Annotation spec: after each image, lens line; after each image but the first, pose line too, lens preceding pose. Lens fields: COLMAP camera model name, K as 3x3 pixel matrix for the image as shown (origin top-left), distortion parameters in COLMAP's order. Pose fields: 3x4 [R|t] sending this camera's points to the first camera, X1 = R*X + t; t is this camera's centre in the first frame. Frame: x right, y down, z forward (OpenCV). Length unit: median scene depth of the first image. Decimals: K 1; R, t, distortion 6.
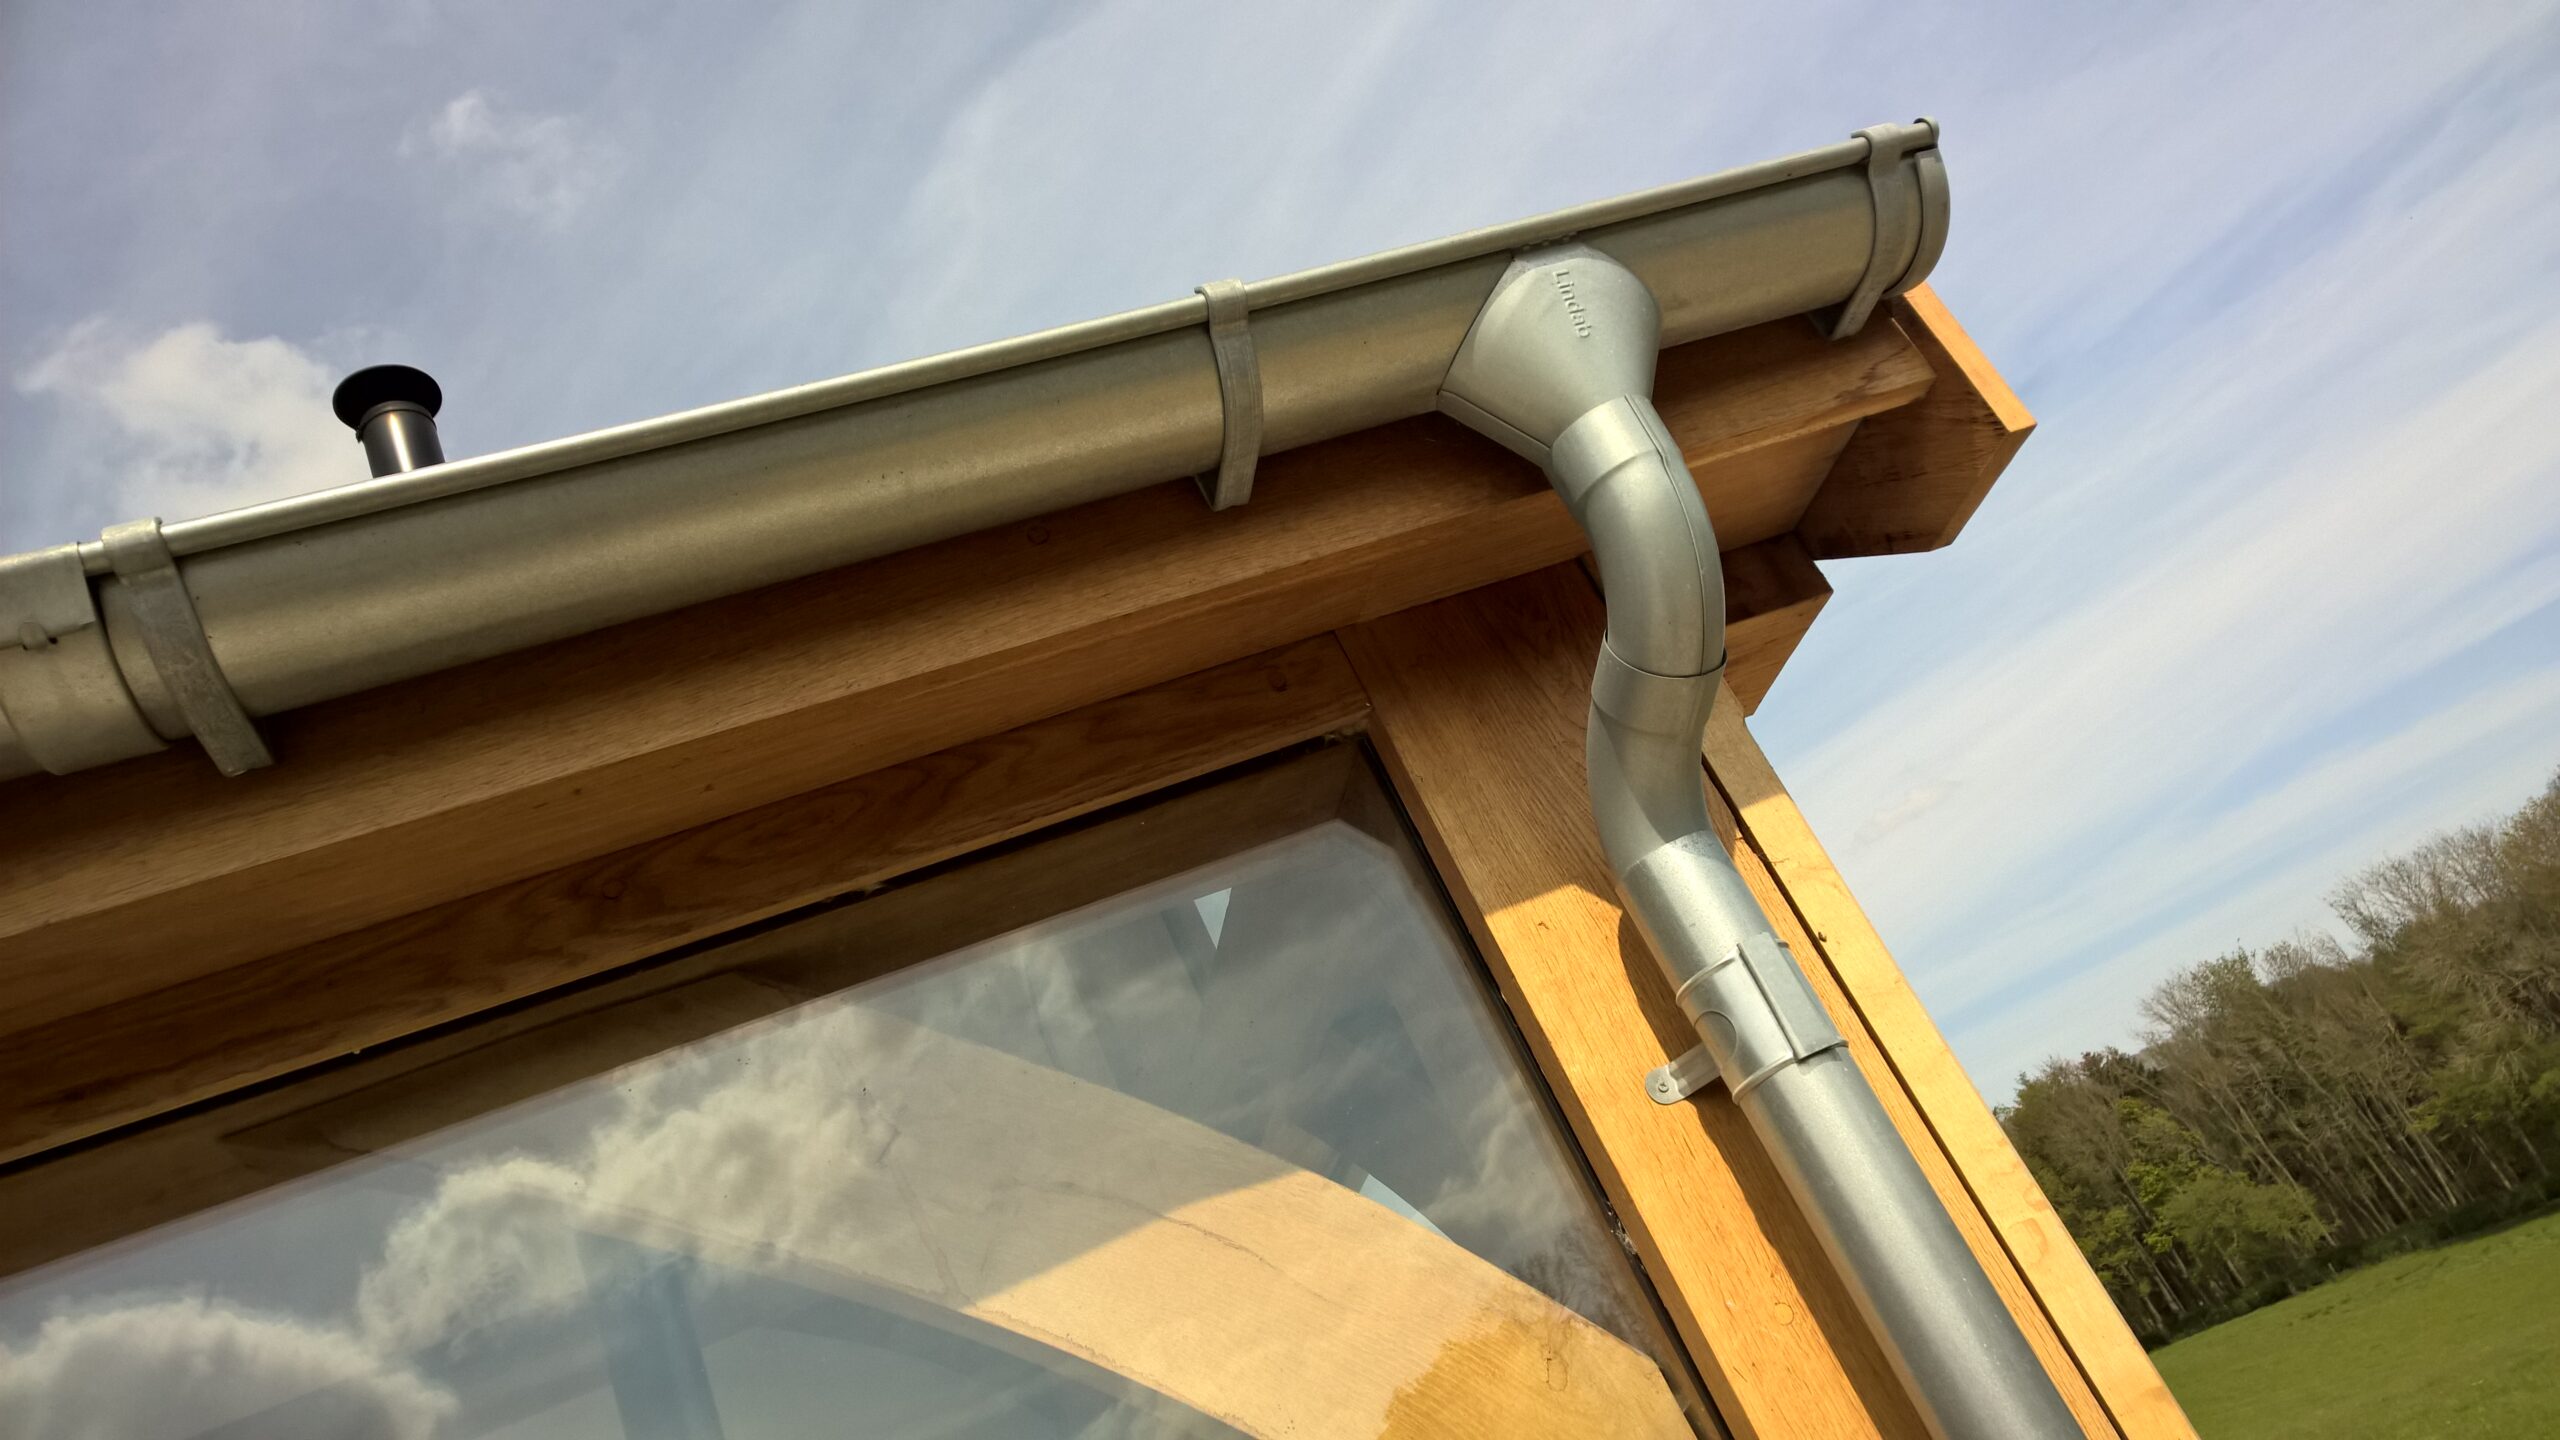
lens RADIAL K [[1899.7, 0, 1285.2], [0, 1899.7, 728.4], [0, 0, 1]] dist [0.078224, -0.063523]
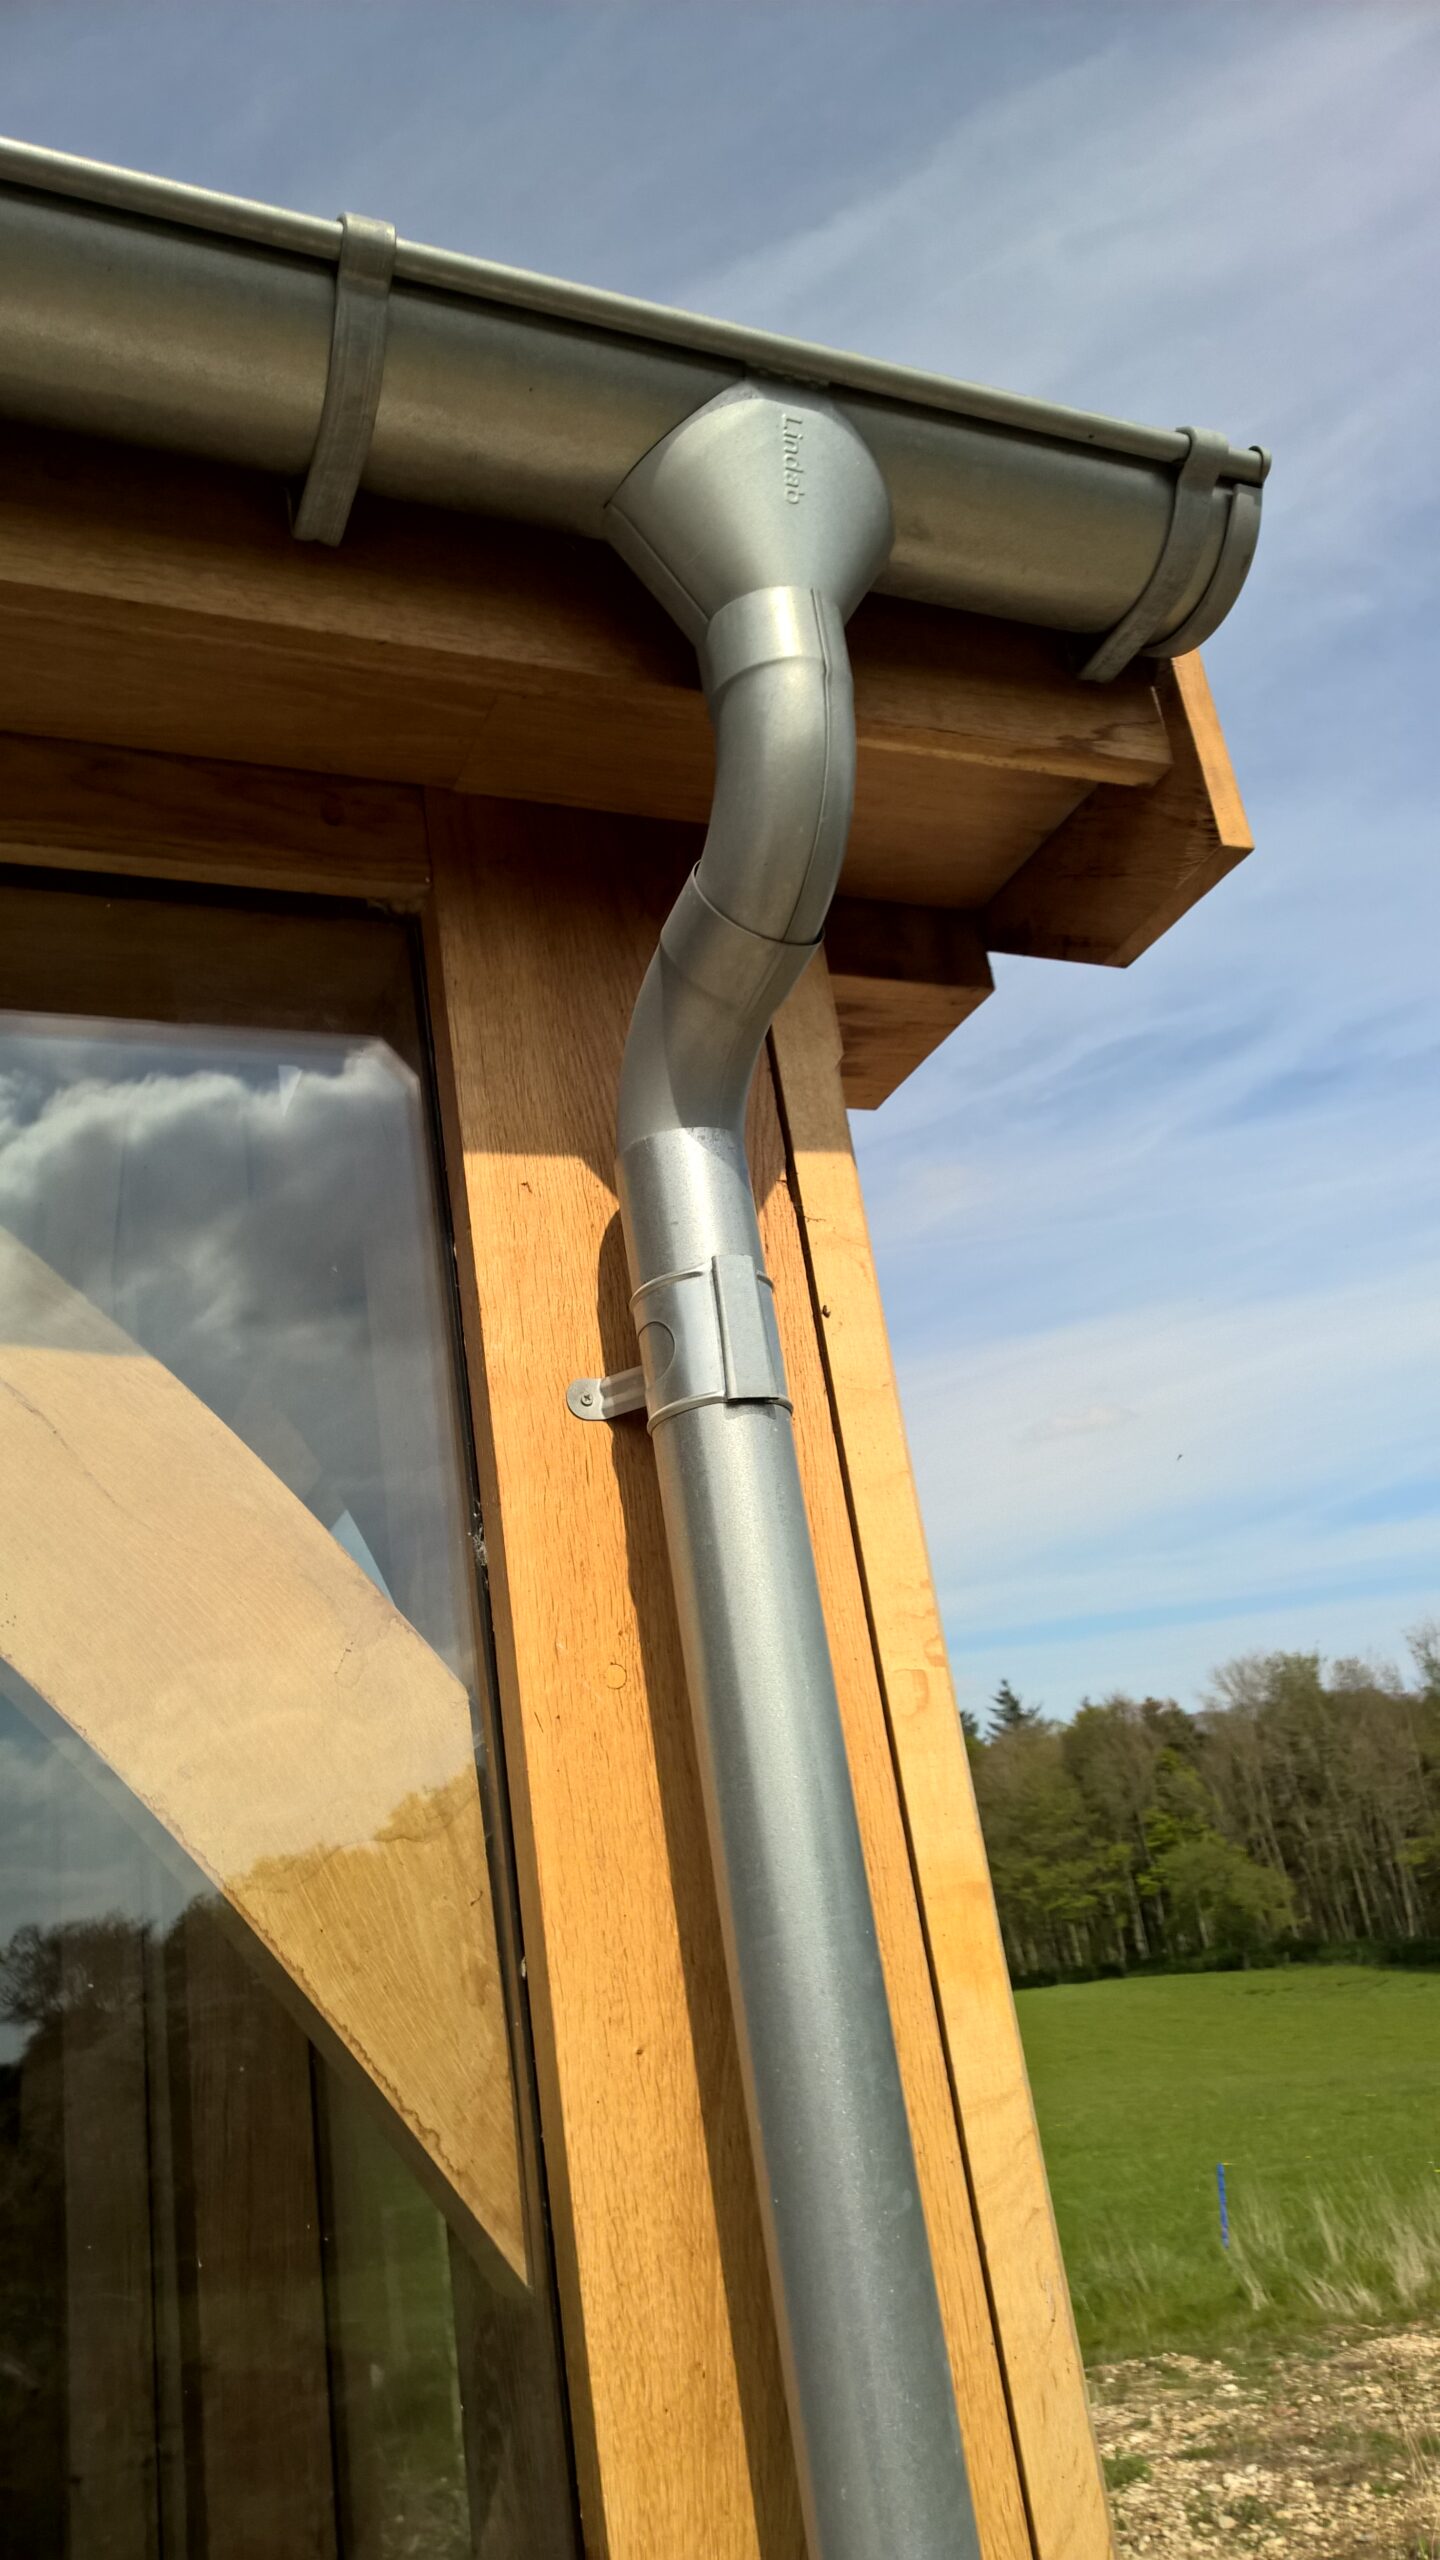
lens RADIAL K [[1899.7, 0, 720.0], [0, 1899.7, 1280.0], [0, 0, 1]] dist [0.078224, -0.063523]
pose [[0.934580, 0.337422, 0.112721, 0.111206], [-0.342807, 0.938867, 0.031816, 0.071190], [-0.095094, -0.068376, 0.993117, 0.117554]]
